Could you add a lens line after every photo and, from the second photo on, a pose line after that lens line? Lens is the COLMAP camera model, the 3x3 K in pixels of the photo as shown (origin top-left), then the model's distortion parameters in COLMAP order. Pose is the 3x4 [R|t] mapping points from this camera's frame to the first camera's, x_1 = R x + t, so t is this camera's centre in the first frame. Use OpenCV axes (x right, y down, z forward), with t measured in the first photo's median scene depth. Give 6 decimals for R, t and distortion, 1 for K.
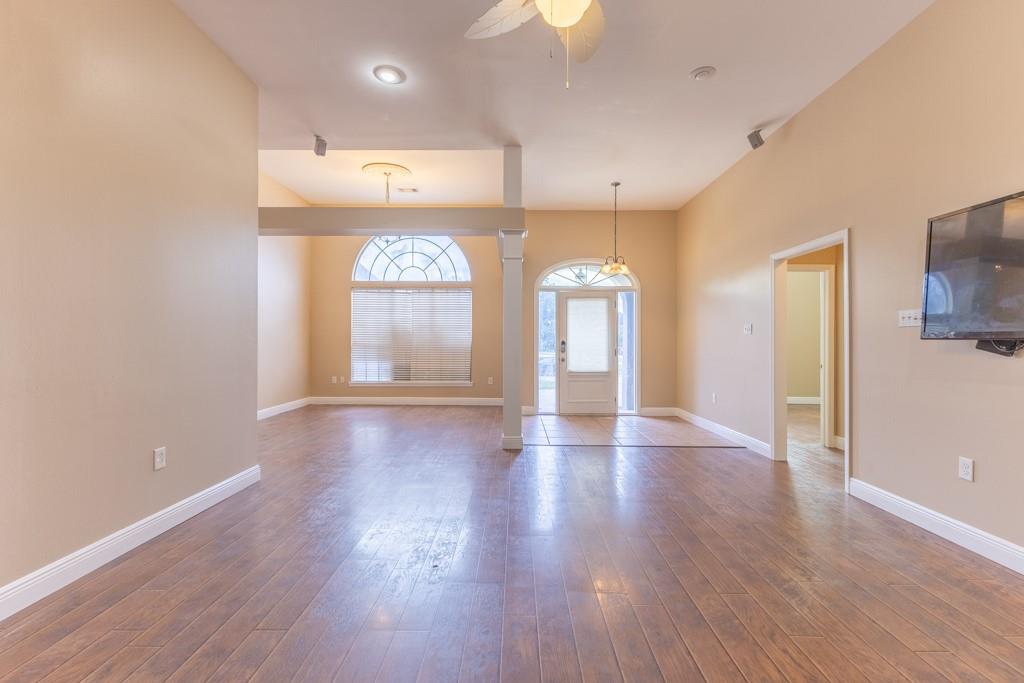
lens RADIAL K [[441.2, 0, 511.6], [0, 441.2, 341.4], [0, 0, 1]] dist [0.013317, -0.004673]
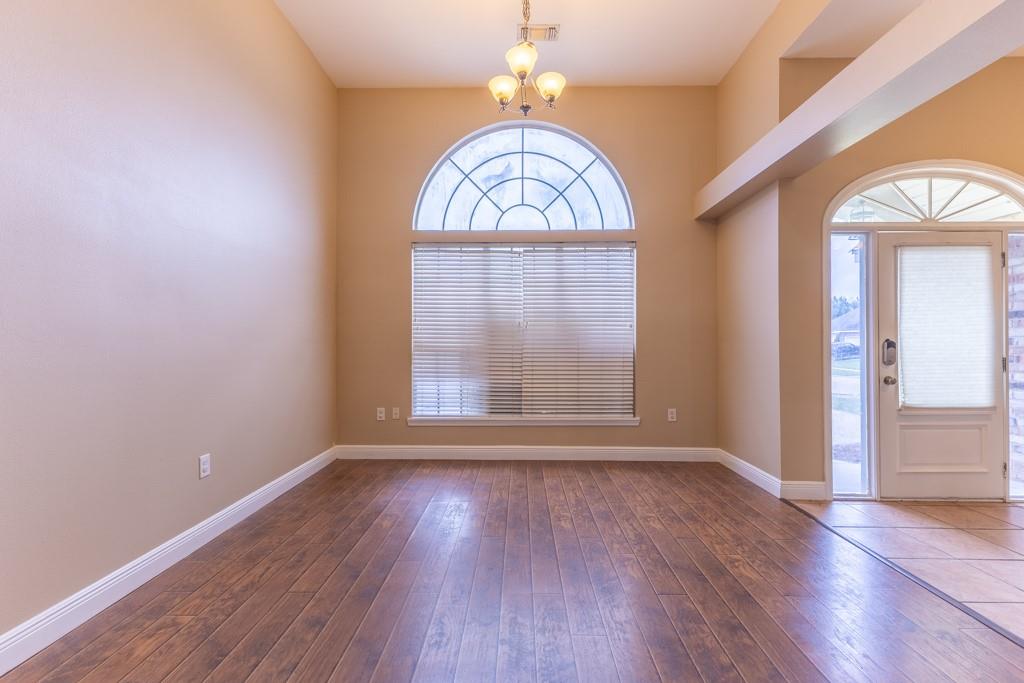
lens RADIAL K [[441.2, 0, 503.9], [0, 441.2, 337.9], [0, 0, 1]] dist [0.013317, -0.004673]
pose [[0.999930, -0.002975, -0.011465, -0.243758], [0.002903, 0.999976, -0.006219, -0.001394], [0.011484, 0.006185, 0.999915, 0.461052]]
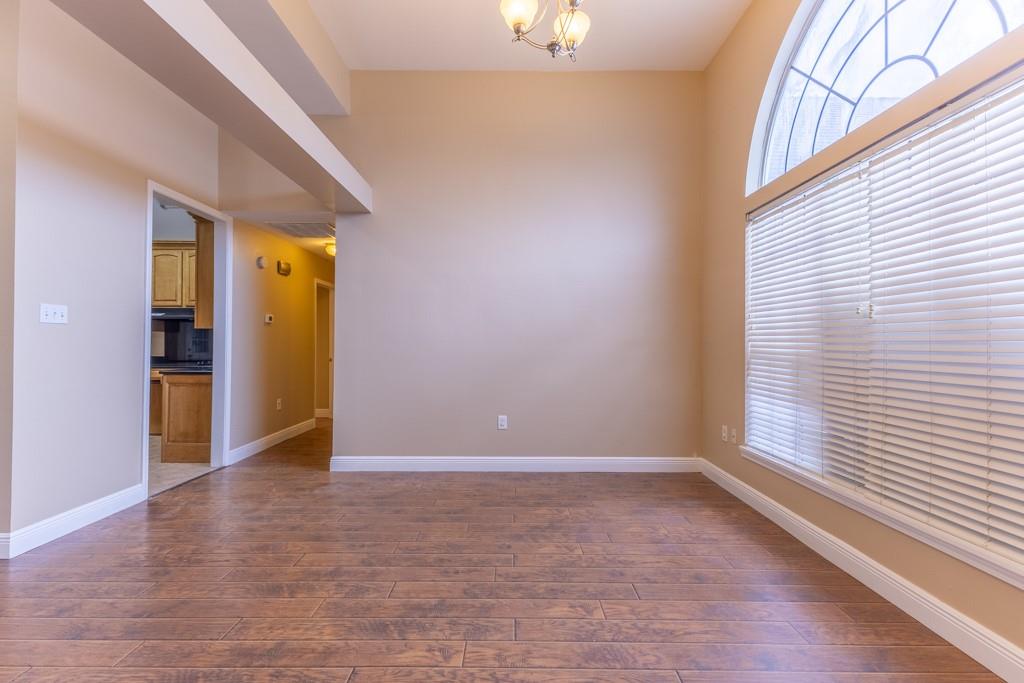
lens RADIAL K [[441.2, 0, 518.5], [0, 441.2, 339.9], [0, 0, 1]] dist [0.013317, -0.004673]
pose [[0.023955, -0.011534, -0.999646, 0.038575], [-0.003282, 0.999927, -0.011616, -0.000398], [0.999708, 0.003559, 0.023916, 0.779582]]
